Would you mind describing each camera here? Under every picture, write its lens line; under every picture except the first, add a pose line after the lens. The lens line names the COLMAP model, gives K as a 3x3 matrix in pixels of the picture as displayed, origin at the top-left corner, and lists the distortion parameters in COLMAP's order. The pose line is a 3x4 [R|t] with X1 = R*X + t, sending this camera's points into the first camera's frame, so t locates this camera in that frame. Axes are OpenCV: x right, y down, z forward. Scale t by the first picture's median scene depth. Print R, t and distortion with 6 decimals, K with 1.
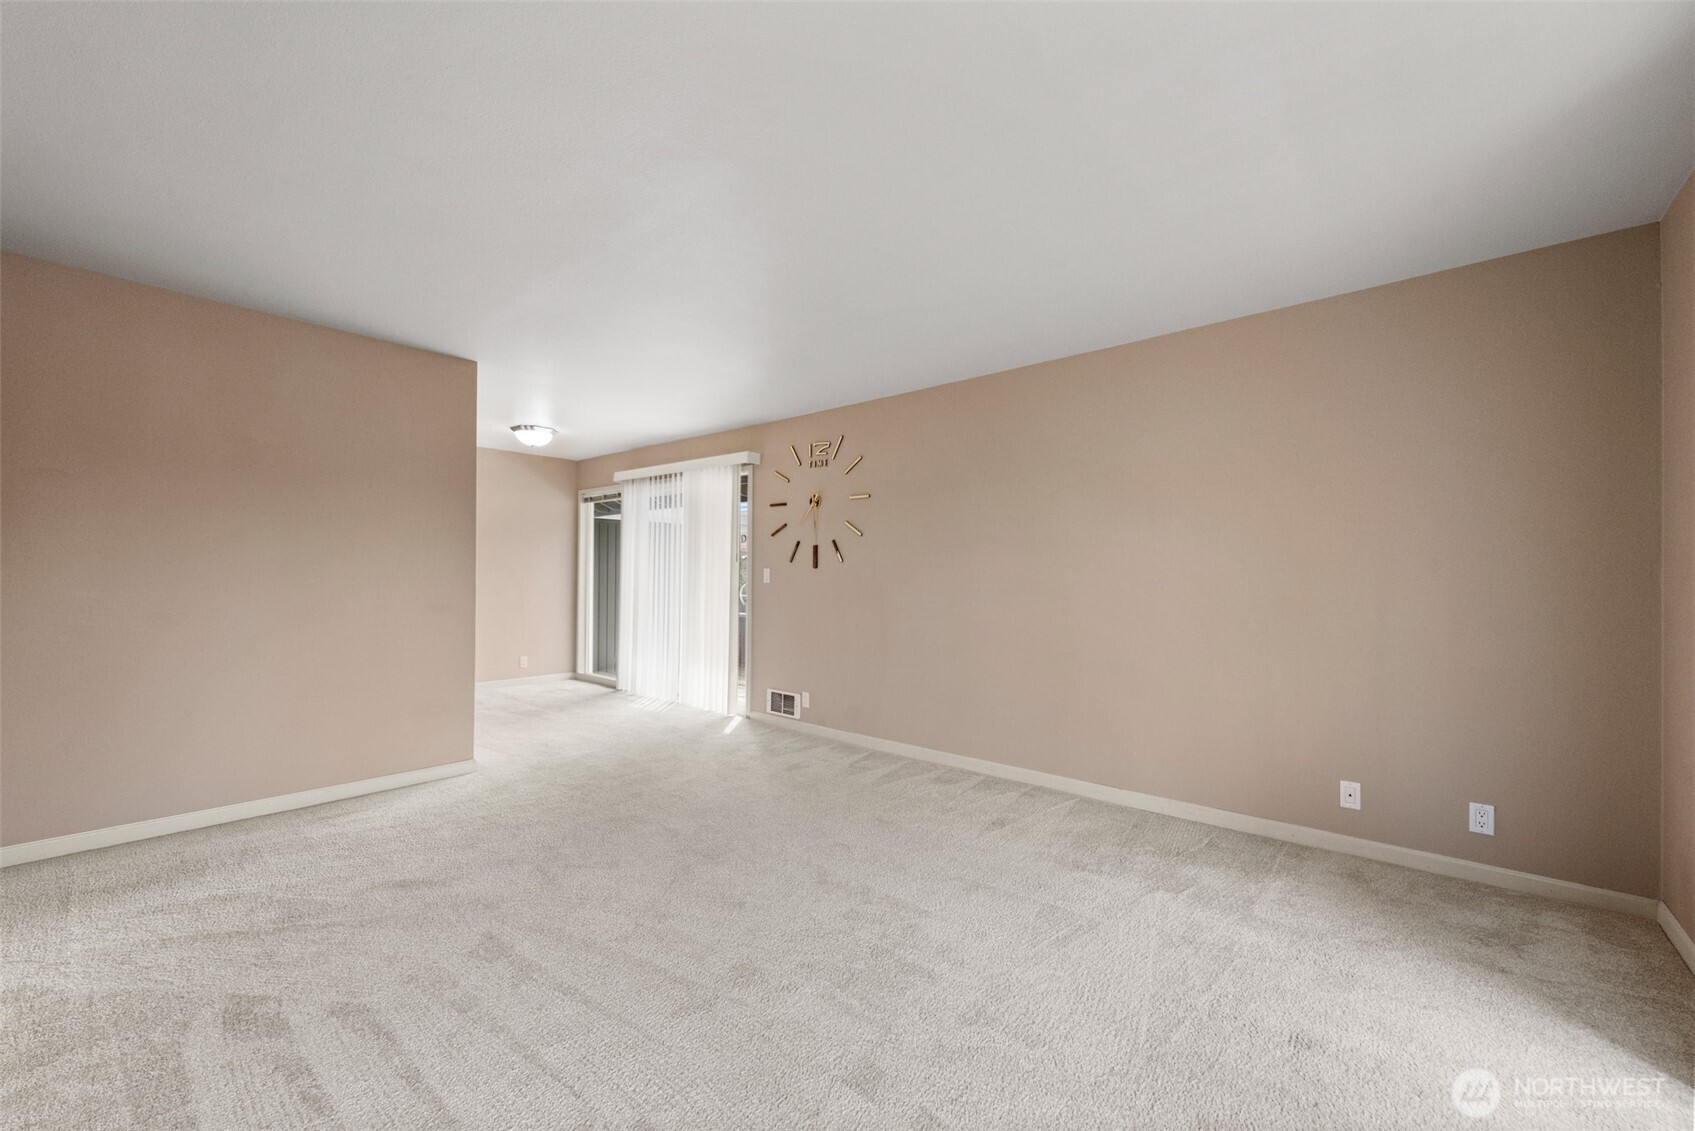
lens RADIAL K [[660.9, 0, 847.5], [0, 660.9, 565.5], [0, 0, 1]] dist [-0.000327, 0.000021]
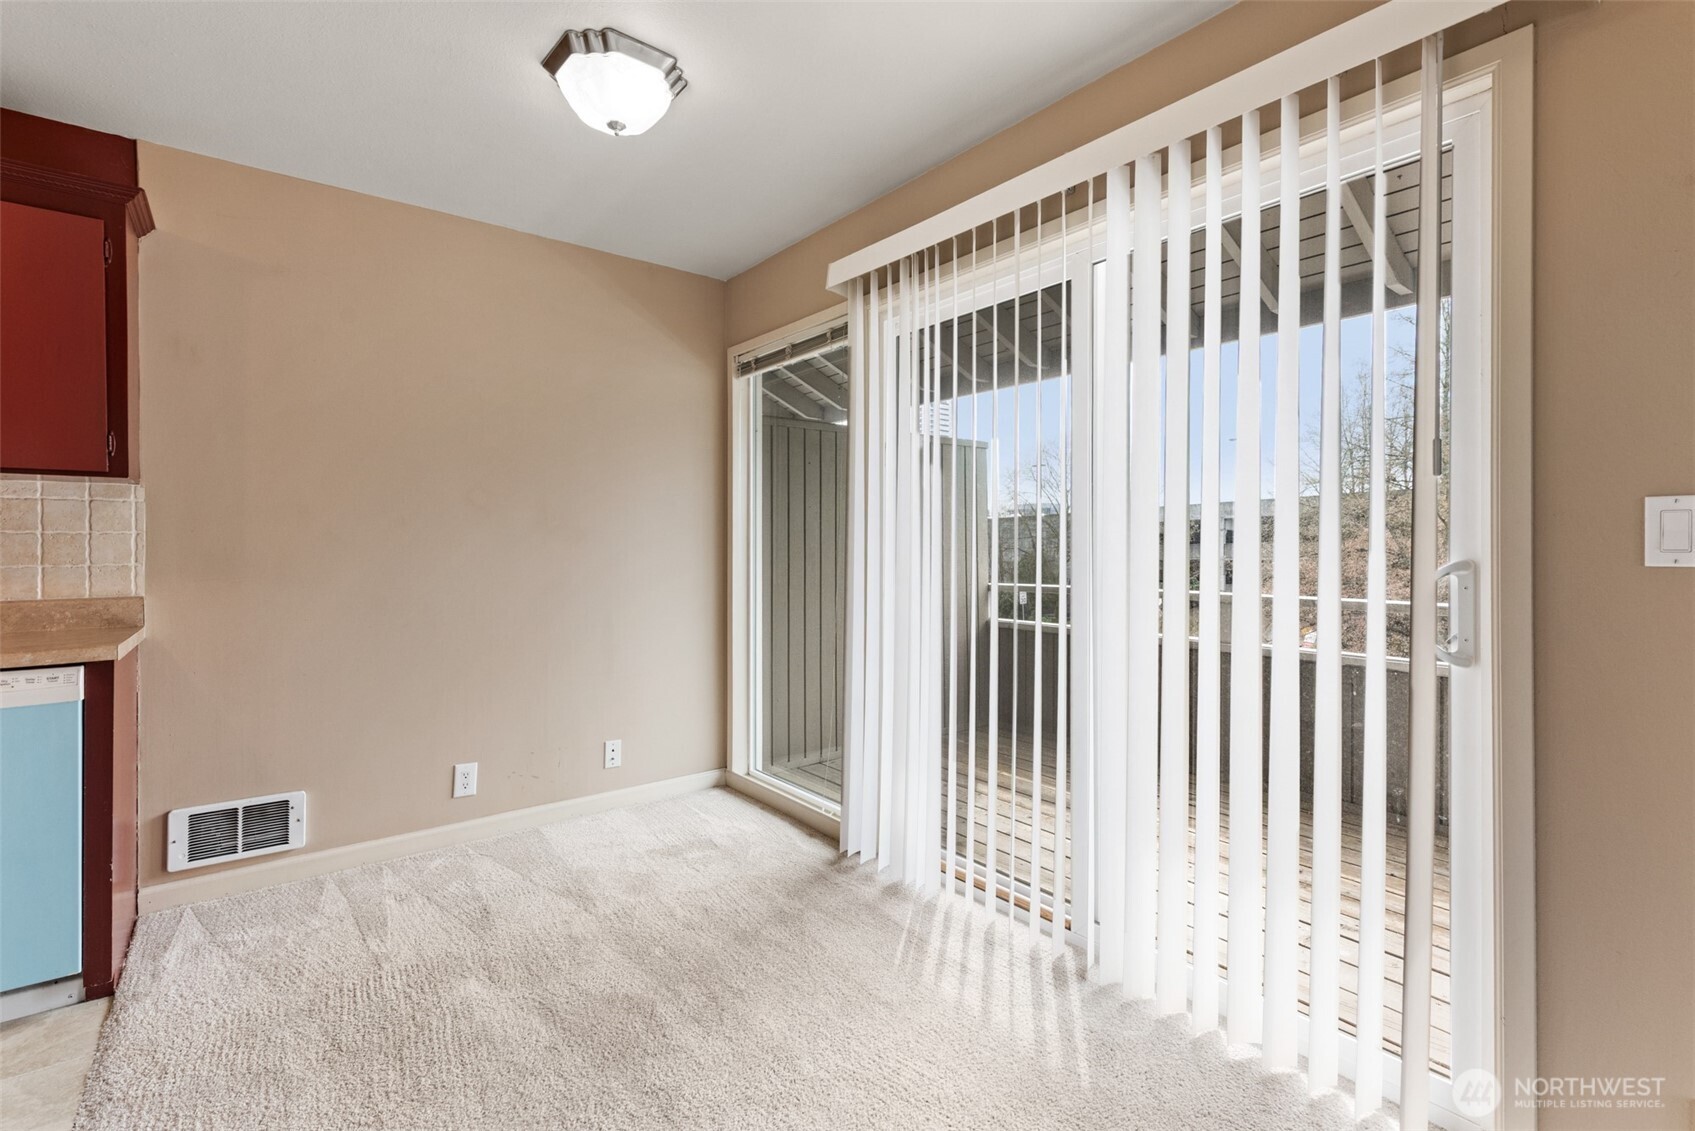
lens RADIAL K [[791.8, 0, 847.1], [0, 791.8, 539.1], [0, 0, 1]] dist [-0.001777, -0.000640]
pose [[0.979857, -0.007958, -0.199543, -0.329722], [0.009714, 0.999922, 0.007825, 0.011941], [0.199465, -0.009606, 0.979858, 0.731952]]
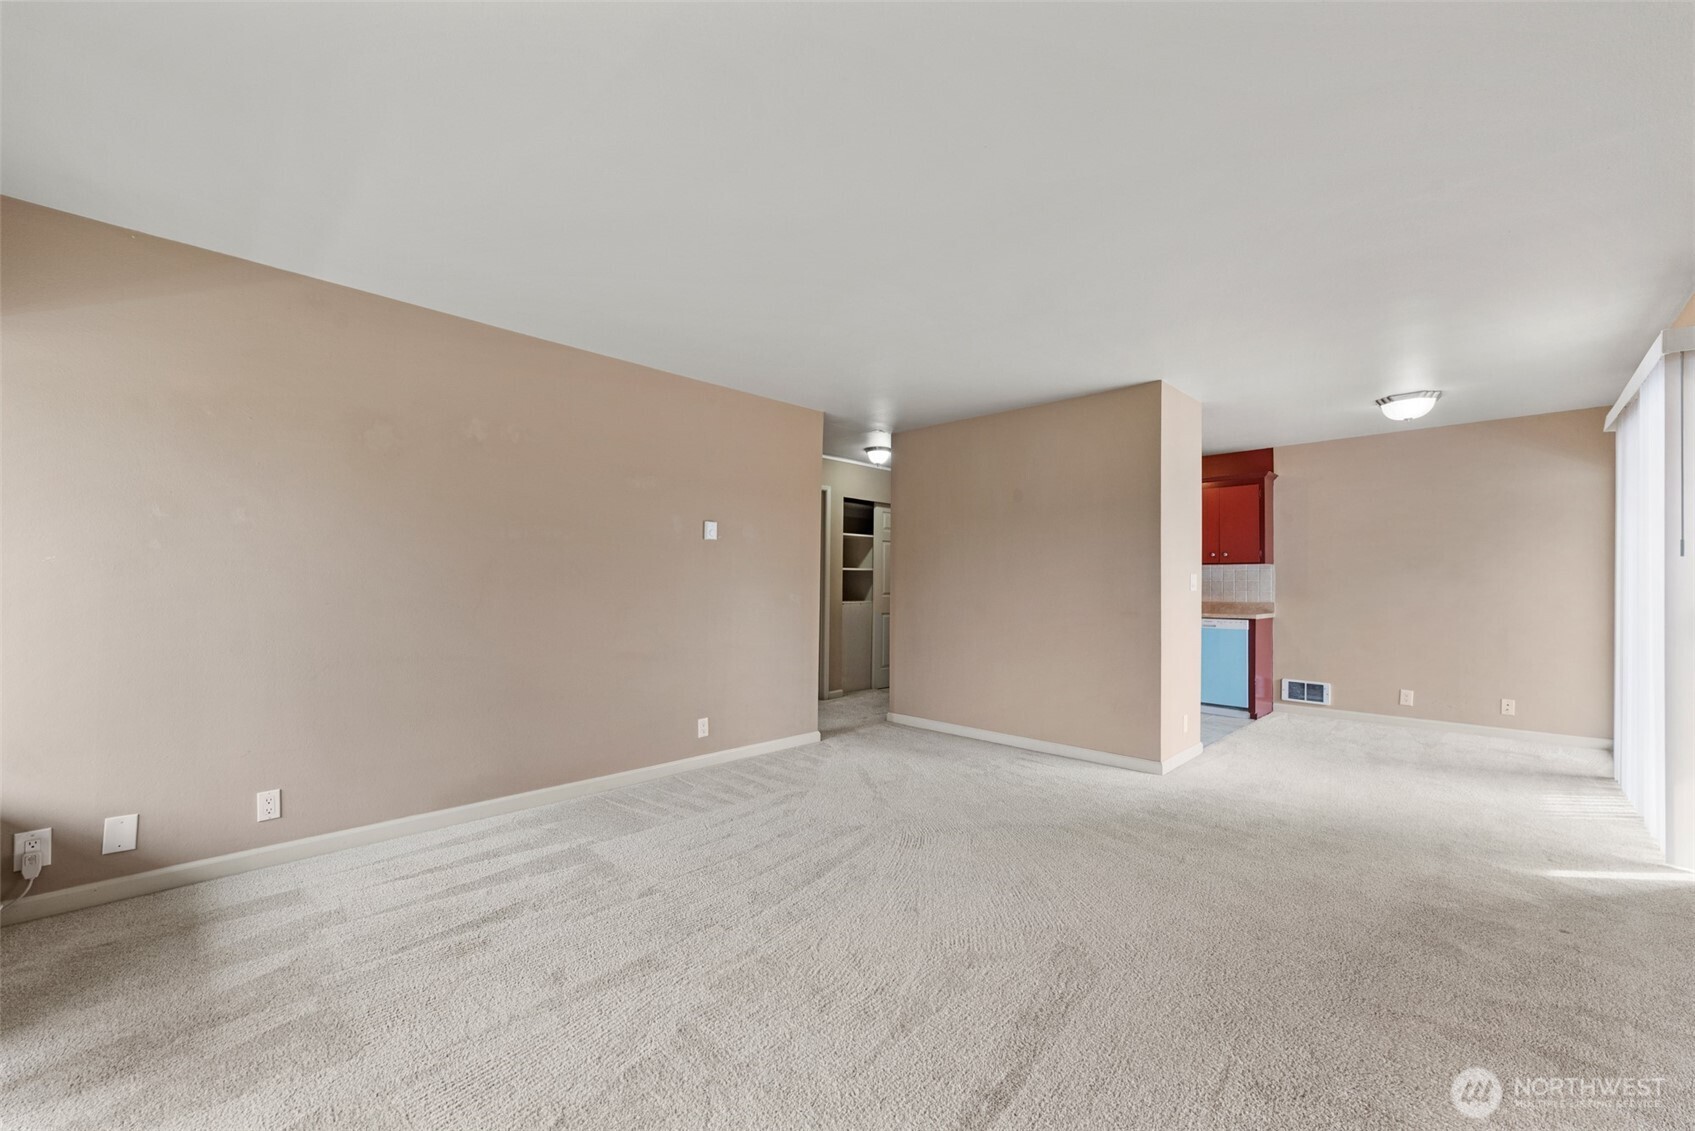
lens RADIAL K [[682.8, 0, 847.5], [0, 682.8, 565.5], [0, 0, 1]] dist [0.000105, 0.000027]
pose [[-0.042466, -0.026025, -0.998759, 0.390116], [0.003173, 0.999652, -0.026183, 0.009656], [0.999093, -0.004281, -0.042369, 0.416138]]
